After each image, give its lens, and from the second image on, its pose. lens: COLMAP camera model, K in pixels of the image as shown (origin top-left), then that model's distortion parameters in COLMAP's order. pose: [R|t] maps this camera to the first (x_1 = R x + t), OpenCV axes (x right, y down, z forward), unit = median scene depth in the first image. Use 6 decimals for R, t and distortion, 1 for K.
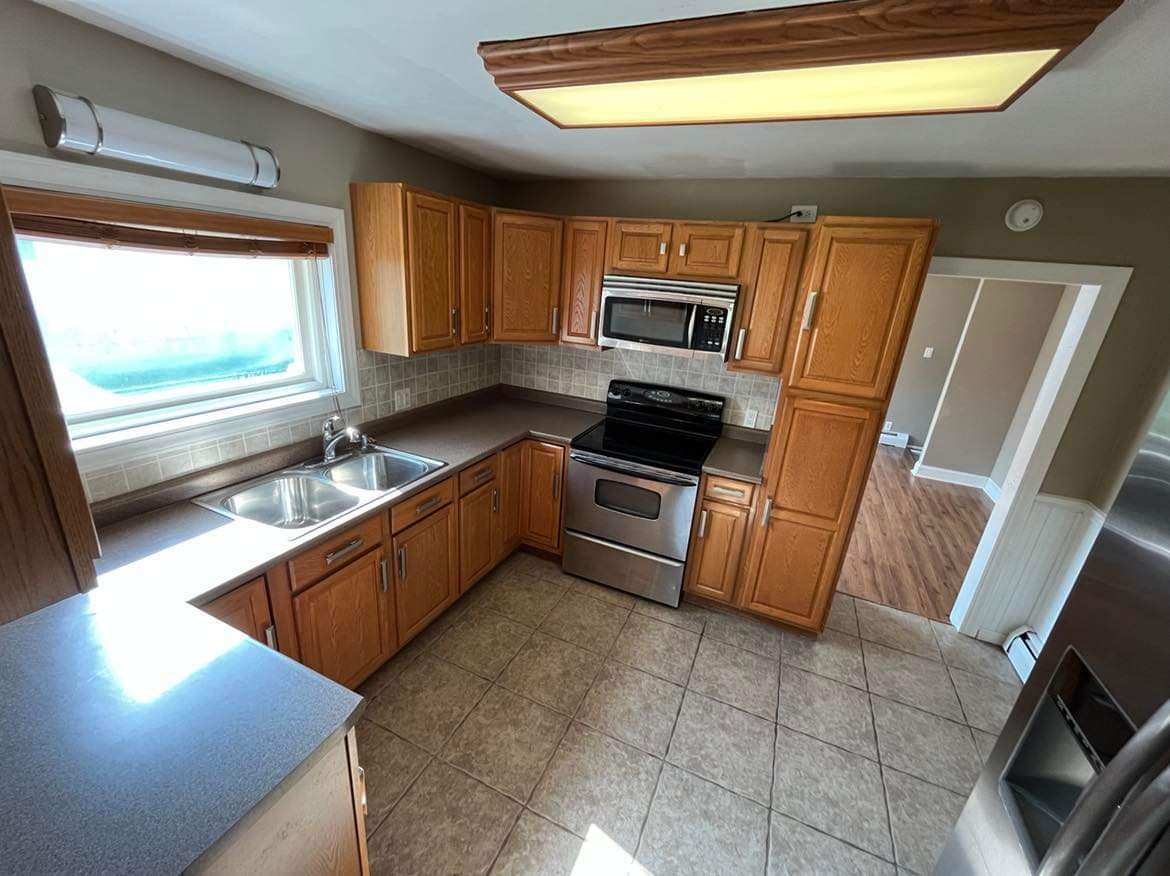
lens RADIAL K [[478.8, 0, 581.0], [0, 478.8, 440.7], [0, 0, 1]] dist [-0.001209, 0.000225]
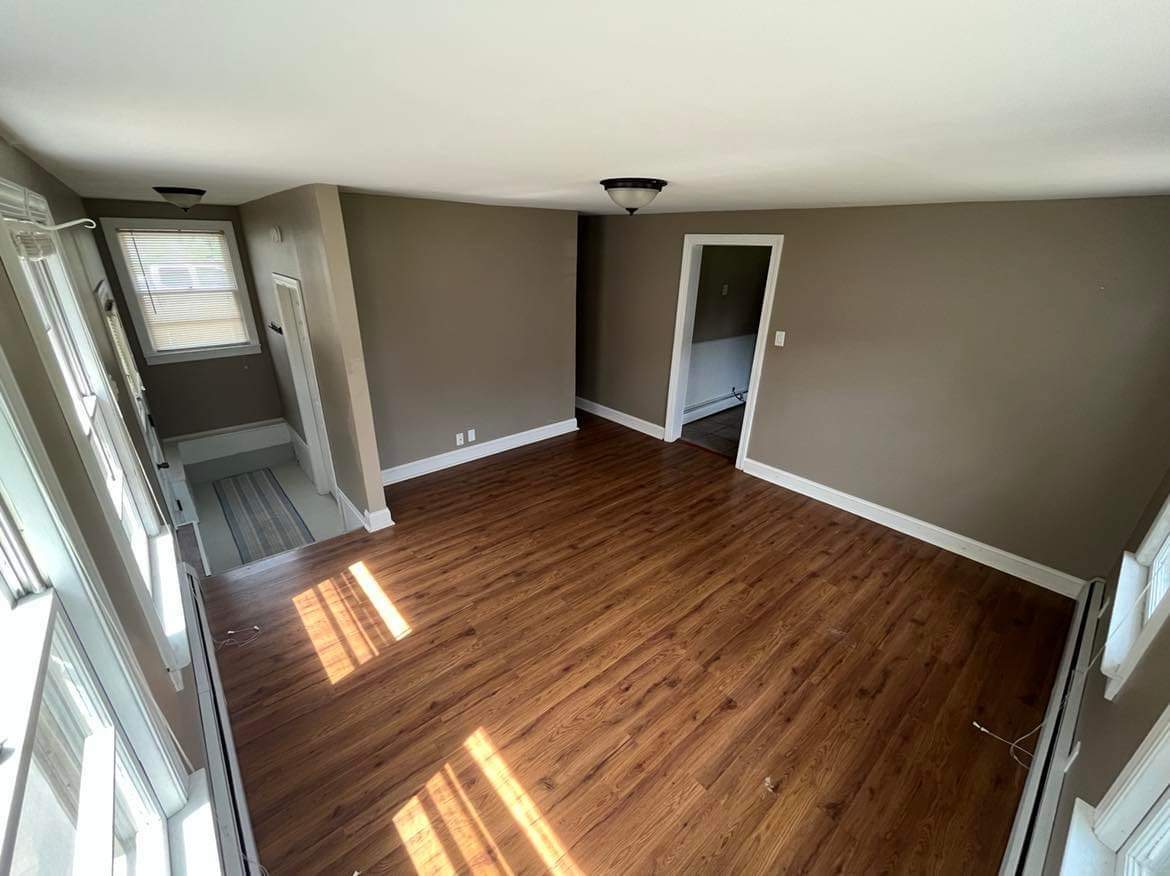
lens RADIAL K [[478.8, 0, 577.3], [0, 478.8, 436.4], [0, 0, 1]] dist [-0.001209, 0.000225]
pose [[-0.905451, -0.242219, 0.348553, 0.638460], [0.051339, 0.752657, 0.656408, -1.061816], [-0.421335, 0.612239, -0.669059, 3.041526]]
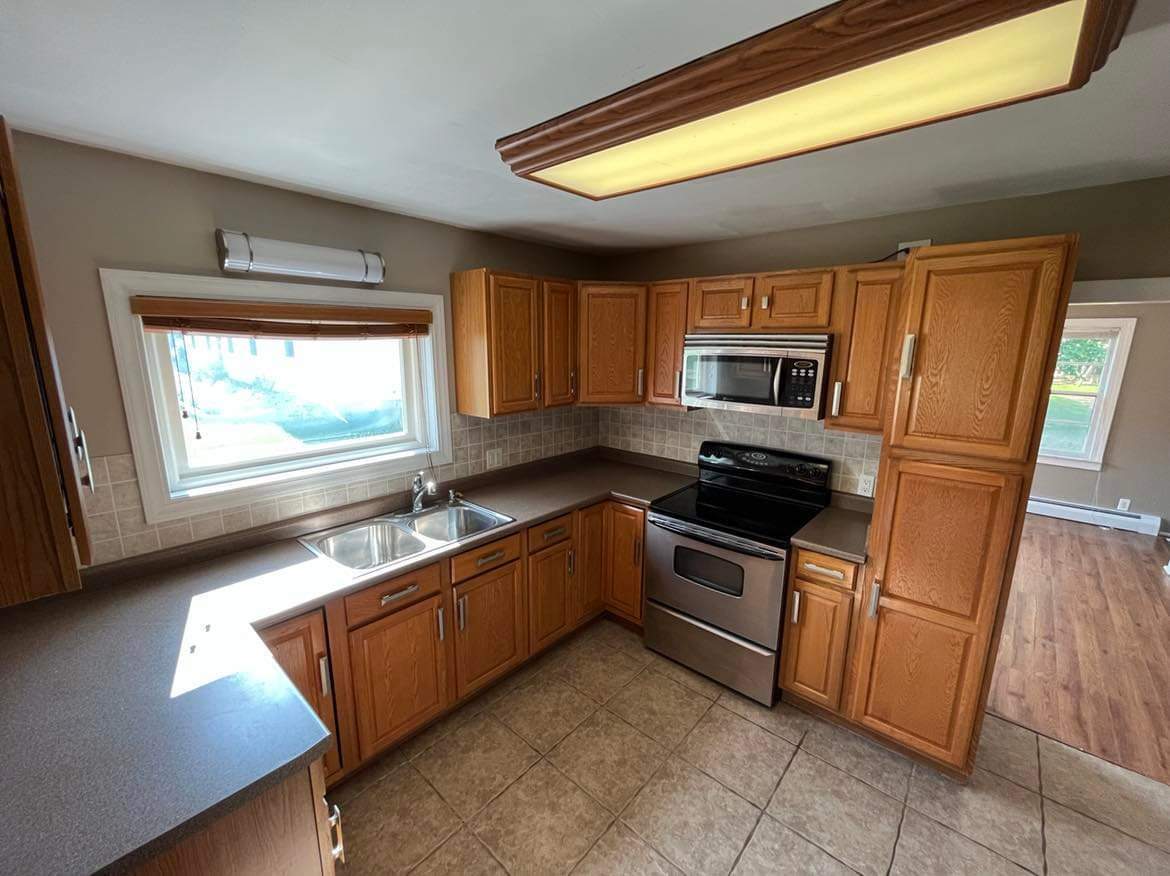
lens RADIAL K [[478.8, 0, 581.3], [0, 478.8, 441.1], [0, 0, 1]] dist [-0.001209, 0.000225]
pose [[0.951207, -0.002017, -0.308547, 0.179974], [-0.040490, 0.990516, -0.131299, 0.010075], [0.305885, 0.137386, 0.942104, 0.047653]]
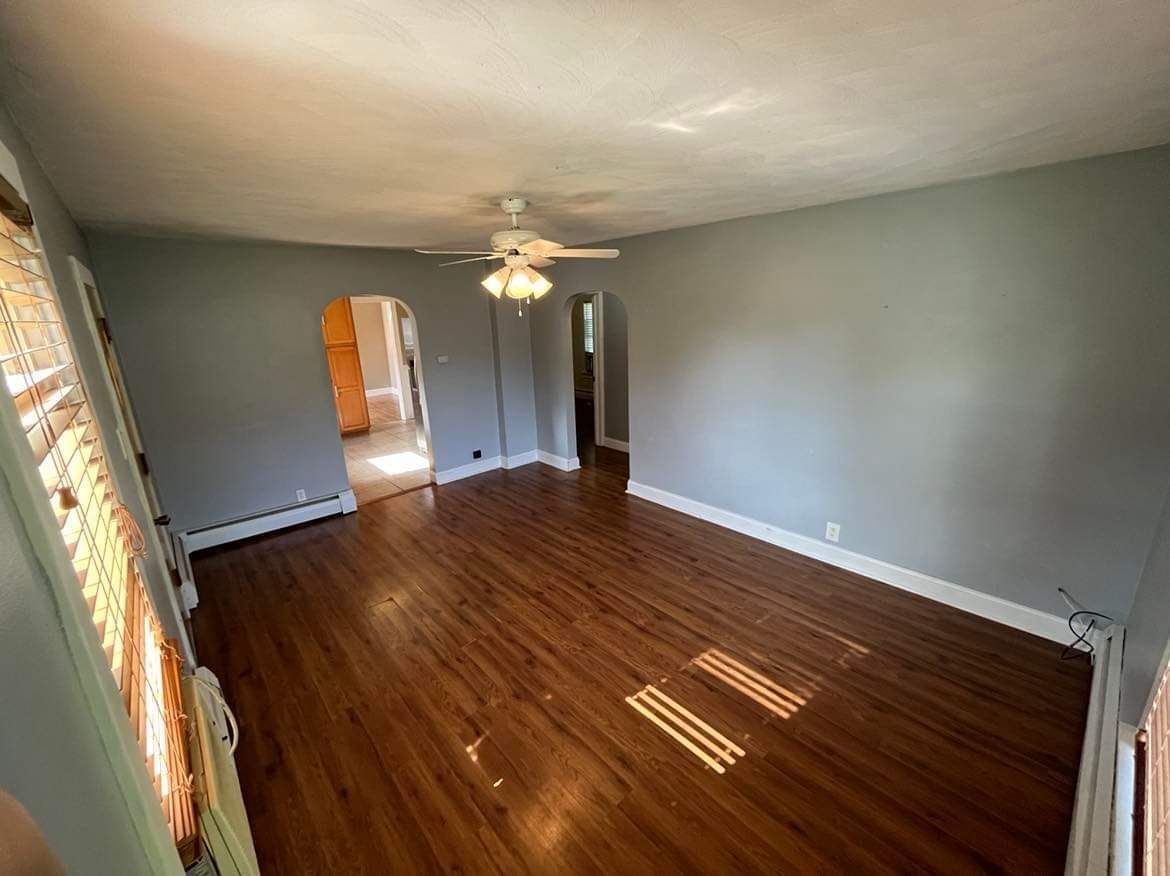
lens RADIAL K [[478.8, 0, 573.4], [0, 478.8, 440.9], [0, 0, 1]] dist [-0.001209, 0.000225]
pose [[0.411500, -0.336699, 0.846937, -1.626539], [0.353853, 0.915385, 0.191985, 0.398812], [-0.839914, 0.220689, 0.495823, -1.597866]]
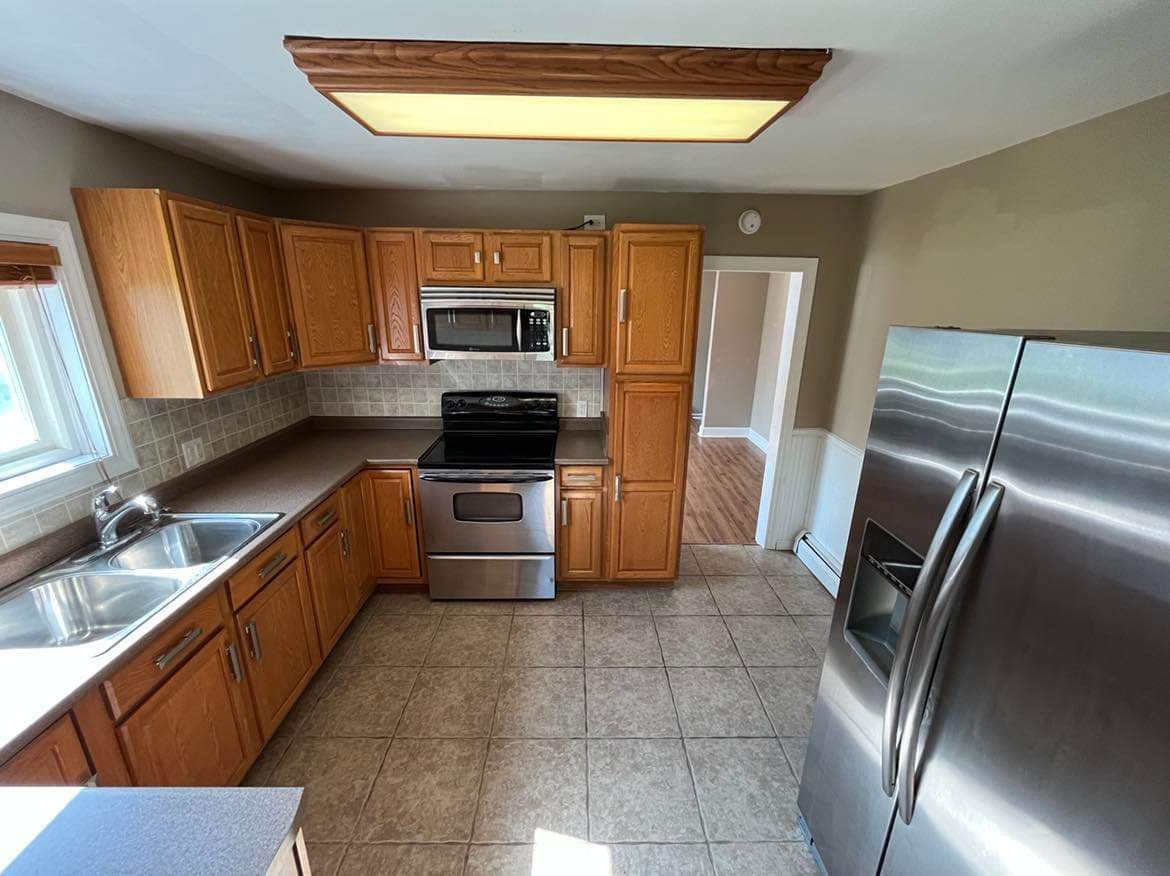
lens RADIAL K [[478.8, 0, 579.8], [0, 478.8, 440.6], [0, 0, 1]] dist [-0.001209, 0.000225]
pose [[0.906155, -0.182427, 0.381581, -0.104300], [0.189841, 0.981641, 0.018484, 0.004225], [-0.377947, 0.055690, 0.924151, -0.001746]]
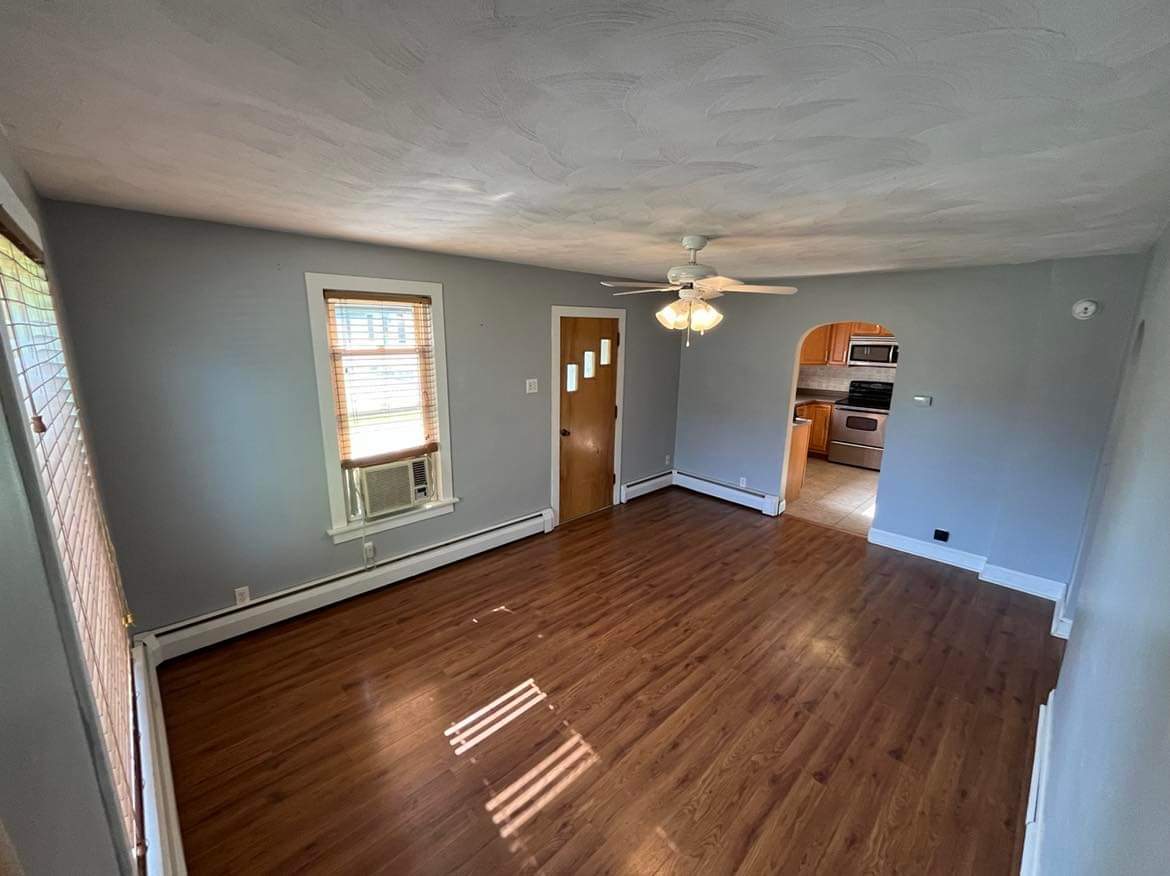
lens RADIAL K [[478.8, 0, 587.3], [0, 478.8, 439.2], [0, 0, 1]] dist [-0.001209, 0.000225]
pose [[0.928070, 0.018623, -0.371939, -0.355689], [-0.064316, 0.991757, -0.110826, 0.683595], [0.366809, 0.126776, 0.921617, -2.155833]]
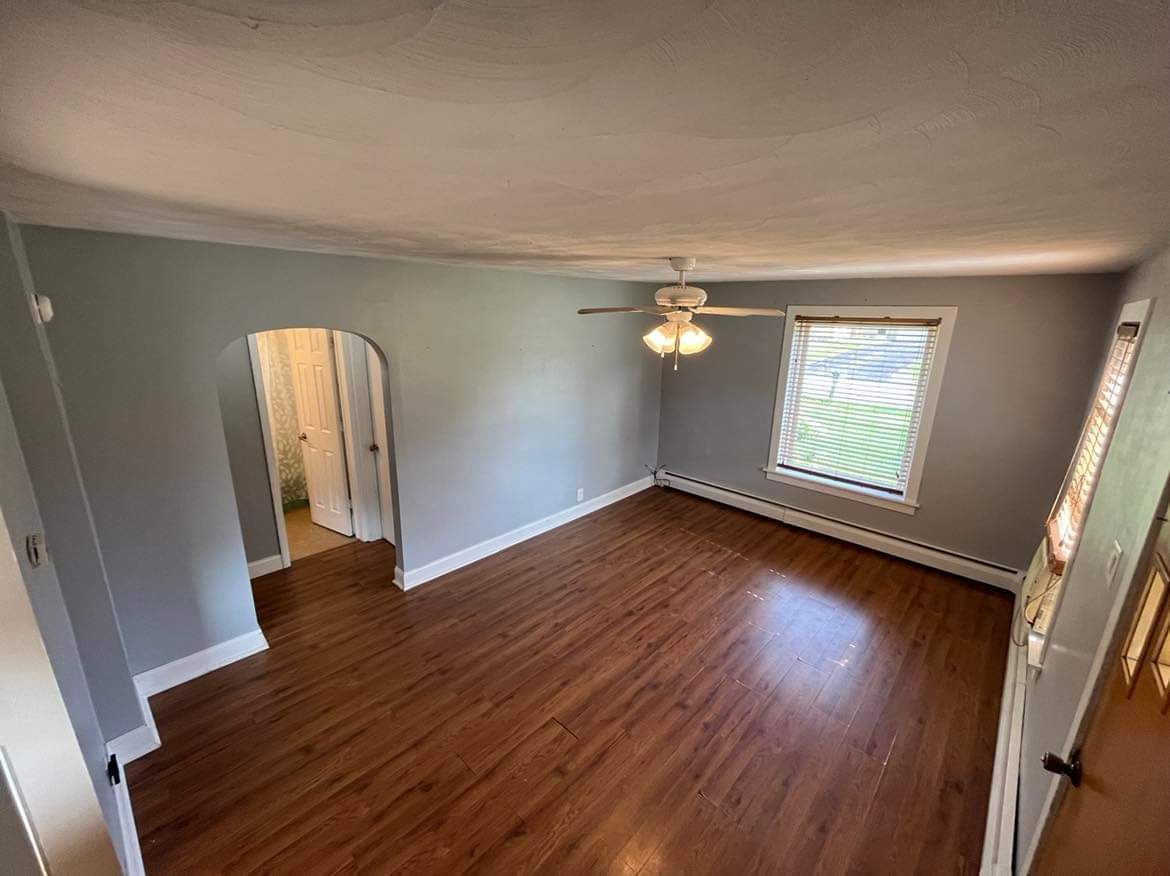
lens RADIAL K [[478.8, 0, 583.2], [0, 478.8, 444.0], [0, 0, 1]] dist [-0.001209, 0.000225]
pose [[-0.937786, -0.182520, 0.295372, -0.745325], [0.020324, 0.820375, 0.571465, -0.229353], [-0.346619, 0.541915, -0.765626, 0.097022]]
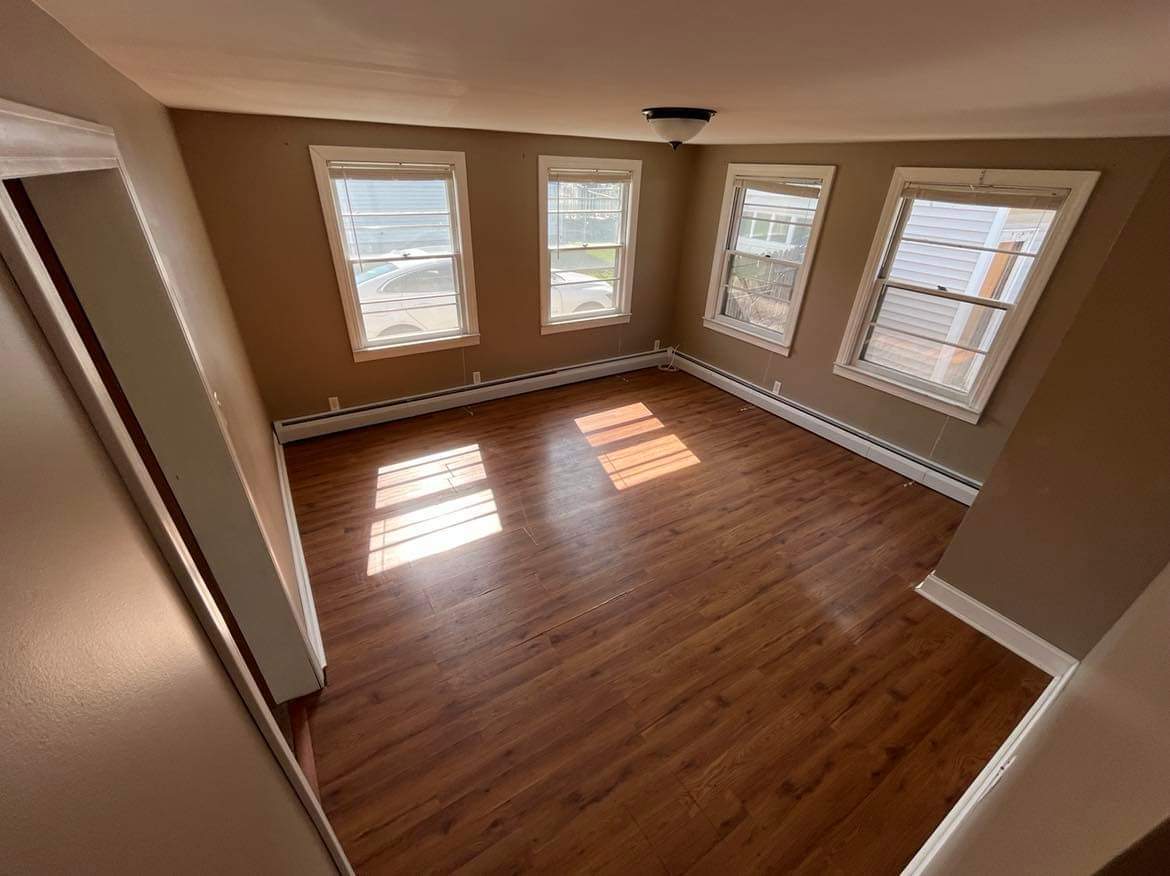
lens RADIAL K [[478.8, 0, 580.4], [0, 478.8, 438.7], [0, 0, 1]] dist [-0.001209, 0.000225]
pose [[0.838337, 0.224628, -0.496723, 1.484113], [-0.143925, 0.970032, 0.195762, -0.310390], [0.525811, -0.092624, 0.845543, 0.976607]]
